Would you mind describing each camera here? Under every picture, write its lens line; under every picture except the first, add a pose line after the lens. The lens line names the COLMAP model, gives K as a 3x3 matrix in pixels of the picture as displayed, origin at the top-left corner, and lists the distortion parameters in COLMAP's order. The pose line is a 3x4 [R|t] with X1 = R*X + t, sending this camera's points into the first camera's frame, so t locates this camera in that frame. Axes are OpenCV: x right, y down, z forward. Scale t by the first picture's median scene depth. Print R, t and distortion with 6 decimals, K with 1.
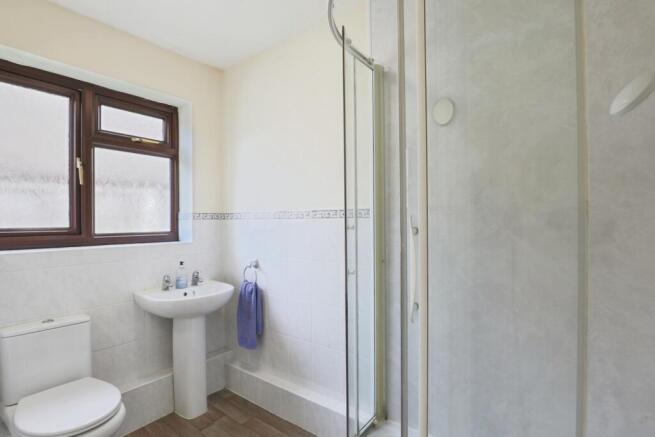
lens RADIAL K [[320.0, 0, 327.5], [0, 320.0, 218.5], [0, 0, 1]] dist [-0.021295, -0.000011]
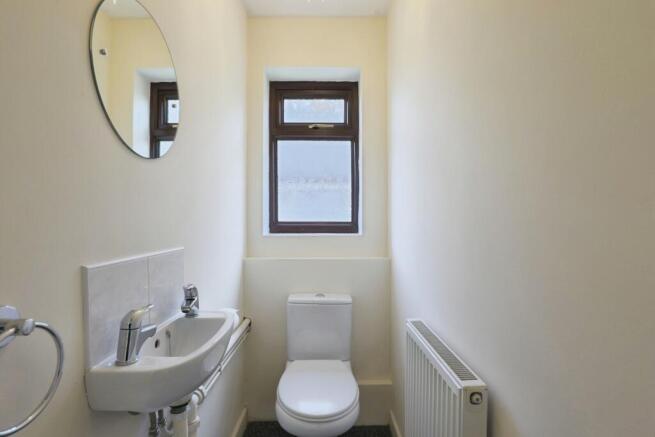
lens RADIAL K [[320.0, 0, 327.5], [0, 320.0, 218.5], [0, 0, 1]] dist [-0.021295, -0.000011]
pose [[0.595548, 0.009293, -0.803266, 0.194557], [-0.006336, 0.999956, 0.006871, 0.025797], [0.803295, 0.000998, 0.595581, 0.412447]]
